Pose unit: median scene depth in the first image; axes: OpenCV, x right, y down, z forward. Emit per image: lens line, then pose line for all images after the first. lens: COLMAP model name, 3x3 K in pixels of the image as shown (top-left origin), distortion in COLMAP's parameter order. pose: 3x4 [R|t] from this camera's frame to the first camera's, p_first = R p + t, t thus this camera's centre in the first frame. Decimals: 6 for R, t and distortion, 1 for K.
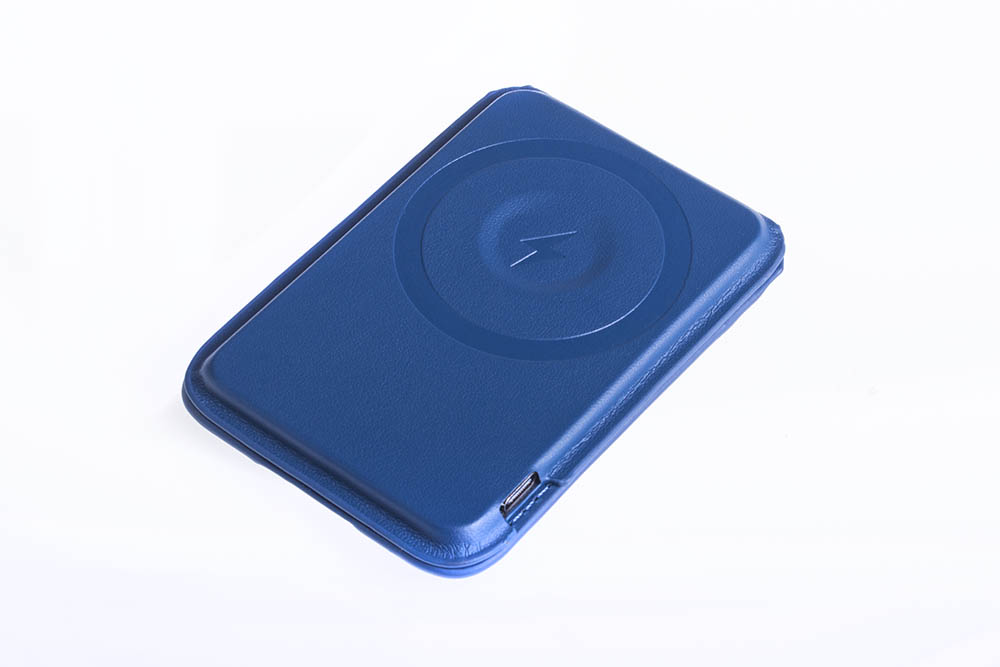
lens RADIAL K [[2406.0, 0, 501.7], [0, 2406.0, 333.8], [0, 0, 1]] dist [-0.009393, 0.000000]
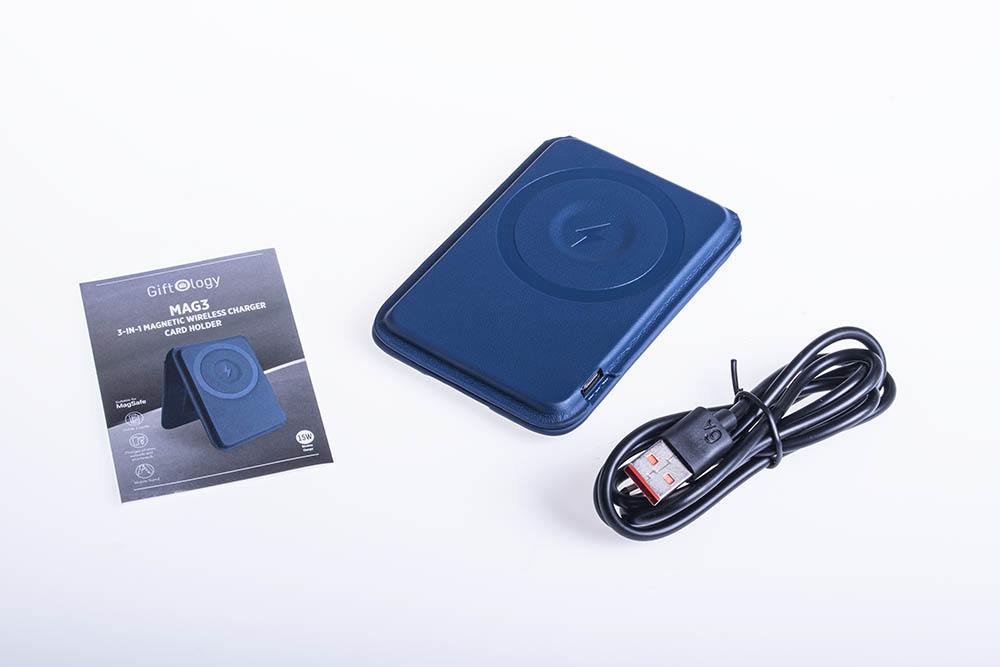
lens RADIAL K [[2406.0, 0, 498.5], [0, 2406.0, 334.0], [0, 0, 1]] dist [-0.009393, 0.000000]
pose [[0.996593, -0.050407, 0.065286, -0.153751], [0.053749, 0.997278, -0.050482, 0.108975], [-0.062563, 0.053819, 0.996589, -0.585999]]
